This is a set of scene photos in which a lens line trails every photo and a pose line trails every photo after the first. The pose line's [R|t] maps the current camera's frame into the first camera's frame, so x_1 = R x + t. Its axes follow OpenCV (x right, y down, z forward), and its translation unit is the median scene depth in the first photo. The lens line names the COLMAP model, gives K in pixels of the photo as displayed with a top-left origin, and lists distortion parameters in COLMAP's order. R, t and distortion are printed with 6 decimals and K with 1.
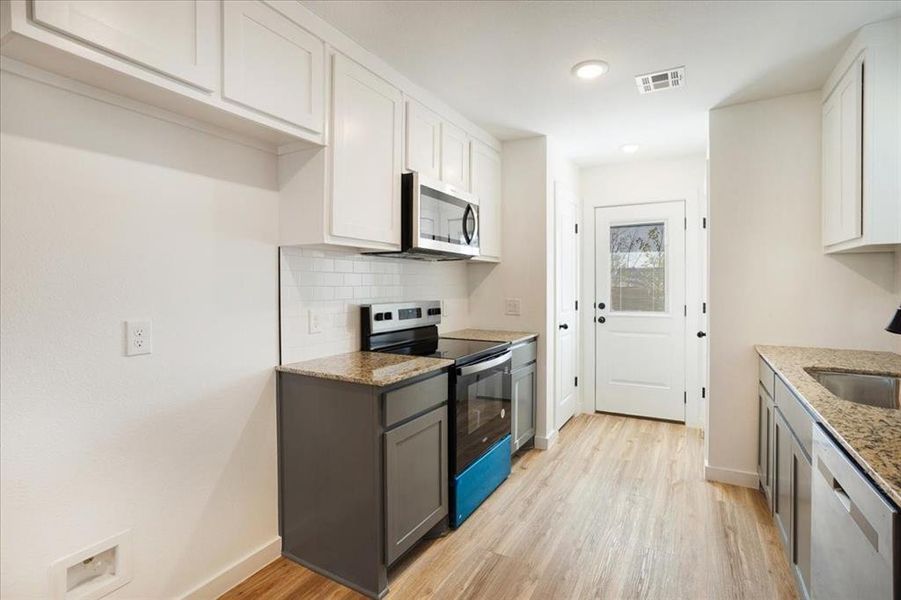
lens RADIAL K [[432.7, 0, 457.5], [0, 432.7, 291.1], [0, 0, 1]] dist [-0.051868, 0.030524]
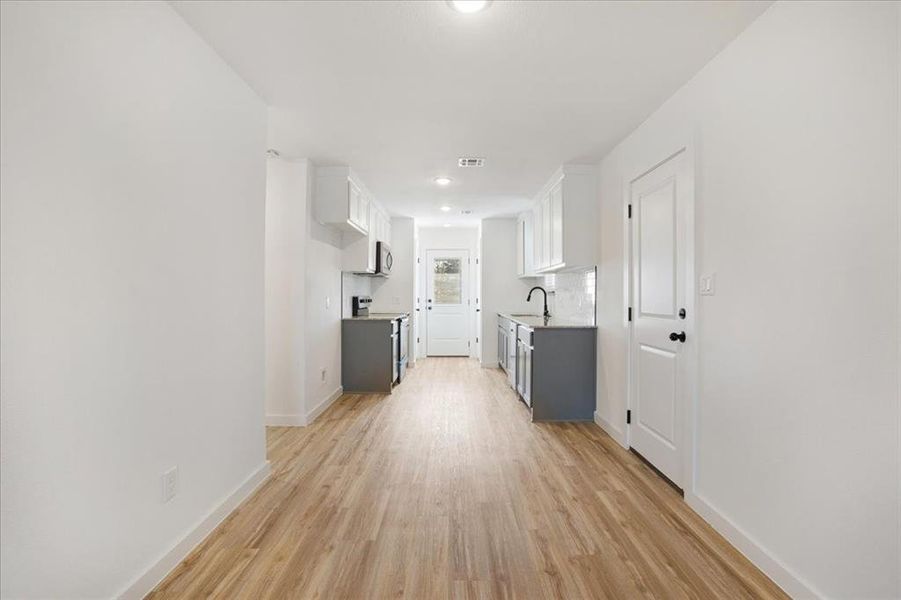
lens RADIAL K [[440.1, 0, 461.8], [0, 440.1, 284.7], [0, 0, 1]] dist [-0.056156, 0.034987]
pose [[0.862216, 0.016017, 0.506287, -0.826169], [0.003723, 0.999273, -0.037953, 0.057546], [-0.506527, 0.034608, 0.861530, -1.179388]]
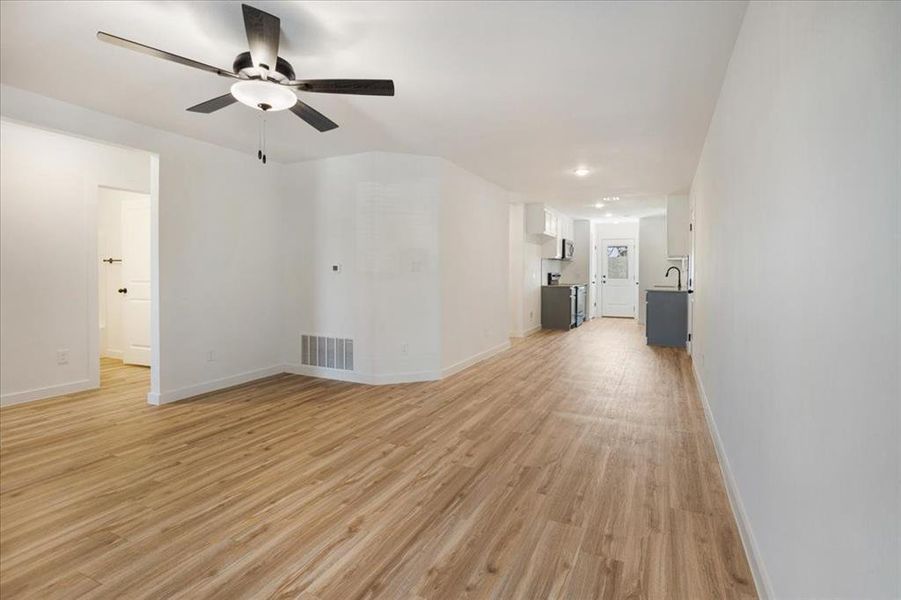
lens RADIAL K [[432.7, 0, 457.5], [0, 432.7, 291.1], [0, 0, 1]] dist [-0.051868, 0.030524]
pose [[0.997891, 0.001765, 0.064885, -1.150308], [-0.003600, 0.999597, 0.028175, 0.082070], [-0.064809, -0.028349, 0.997495, -2.475725]]
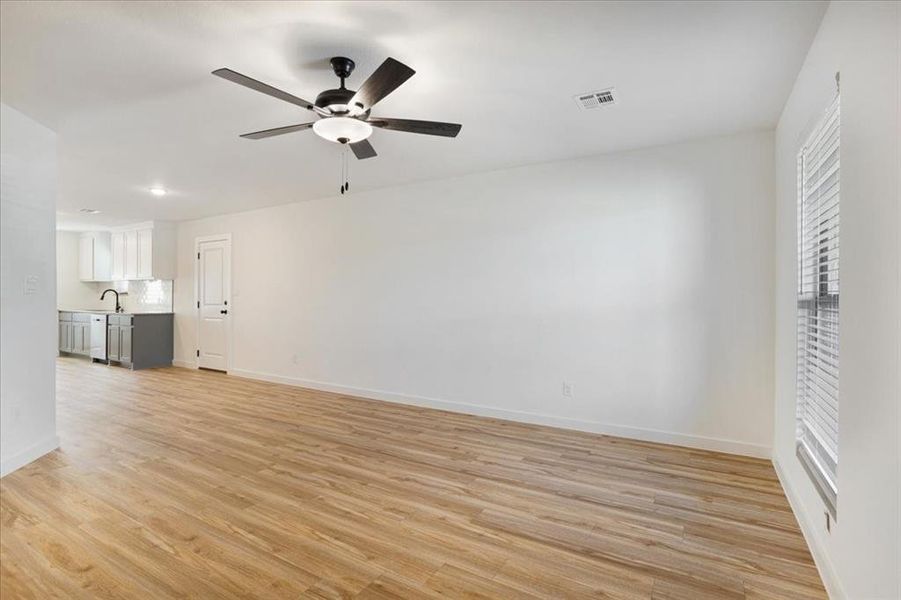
lens RADIAL K [[432.7, 0, 457.5], [0, 432.7, 291.1], [0, 0, 1]] dist [-0.051868, 0.030524]
pose [[0.025478, 0.015128, 0.999561, -2.248686], [0.014378, 0.999777, -0.015498, 0.077644], [-0.999572, 0.014767, 0.025255, -1.936666]]
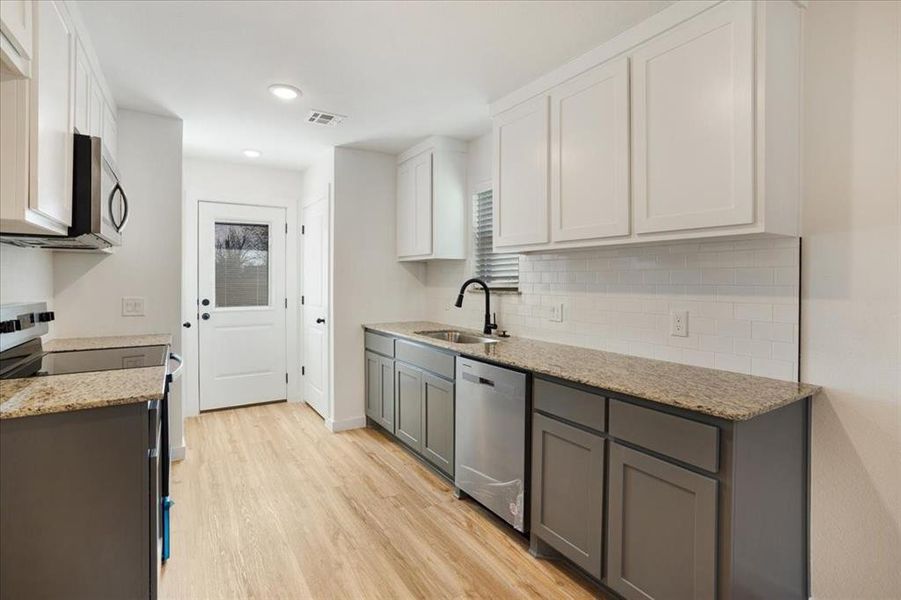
lens RADIAL K [[440.1, 0, 461.8], [0, 440.1, 284.7], [0, 0, 1]] dist [-0.056156, 0.034987]
pose [[0.462689, -0.005251, 0.886505, -0.412063], [0.009661, 0.999953, 0.000881, -0.001556], [-0.886468, 0.008157, 0.462718, 0.042020]]
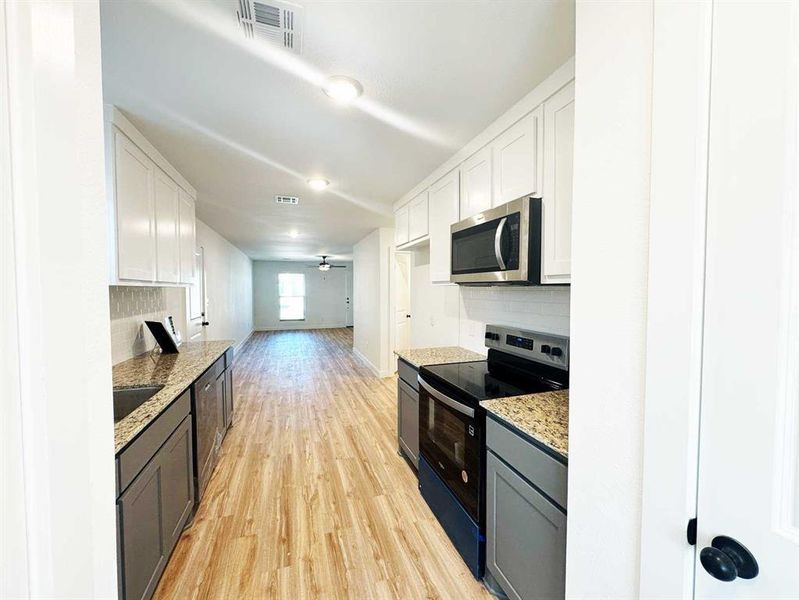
lens RADIAL K [[318.6, 0, 399.5], [0, 318.6, 300.0], [0, 0, 1]] dist [-0.001450, -0.000062]
pose [[-0.666762, 0.028631, -0.744721, 0.635414], [-0.007774, 0.998940, 0.045364, -0.078508], [0.745230, 0.036037, -0.665833, 1.312077]]
